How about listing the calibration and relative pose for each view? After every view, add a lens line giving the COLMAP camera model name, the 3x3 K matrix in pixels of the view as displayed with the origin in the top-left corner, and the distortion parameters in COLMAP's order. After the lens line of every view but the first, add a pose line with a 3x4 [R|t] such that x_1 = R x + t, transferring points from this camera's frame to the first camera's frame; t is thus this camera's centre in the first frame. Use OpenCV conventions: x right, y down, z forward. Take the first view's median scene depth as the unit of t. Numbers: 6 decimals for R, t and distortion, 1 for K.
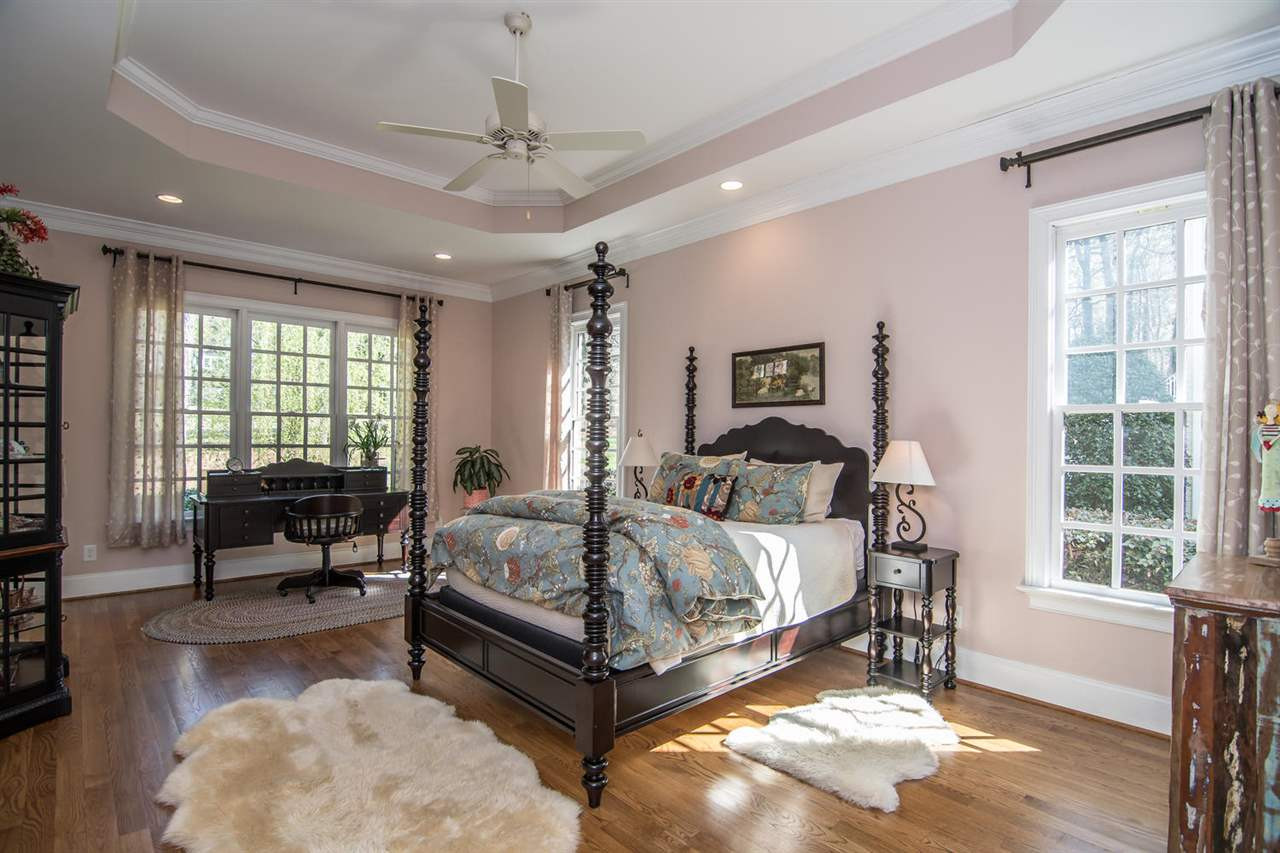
lens RADIAL K [[609.8, 0, 643.6], [0, 609.8, 437.8], [0, 0, 1]] dist [-0.002468, -0.000902]
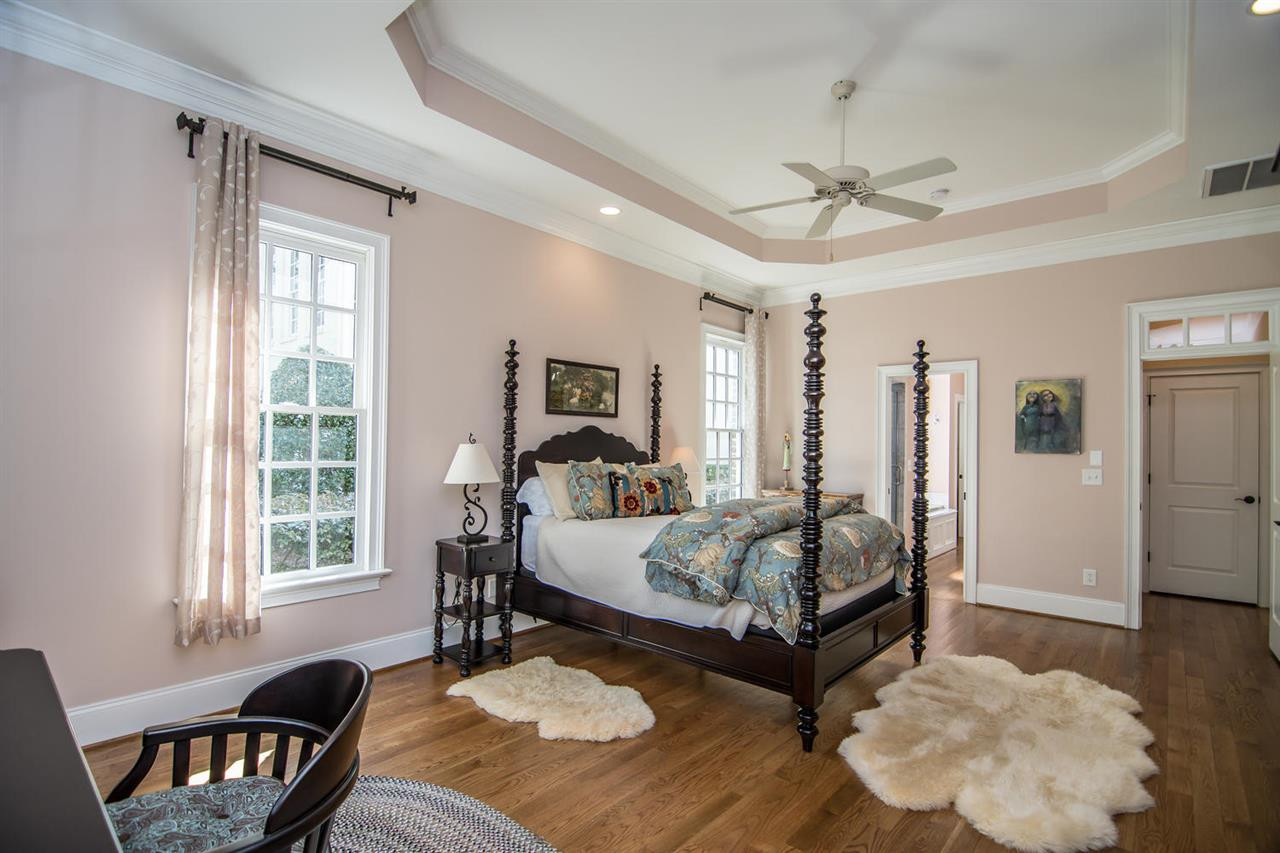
lens RADIAL K [[609.8, 0, 642.3], [0, 609.8, 424.8], [0, 0, 1]] dist [-0.002468, -0.000902]
pose [[-0.094888, 0.020117, 0.995285, -0.851435], [-0.012597, 0.999691, -0.021407, -0.012635], [-0.995408, -0.014569, -0.094606, 0.955327]]
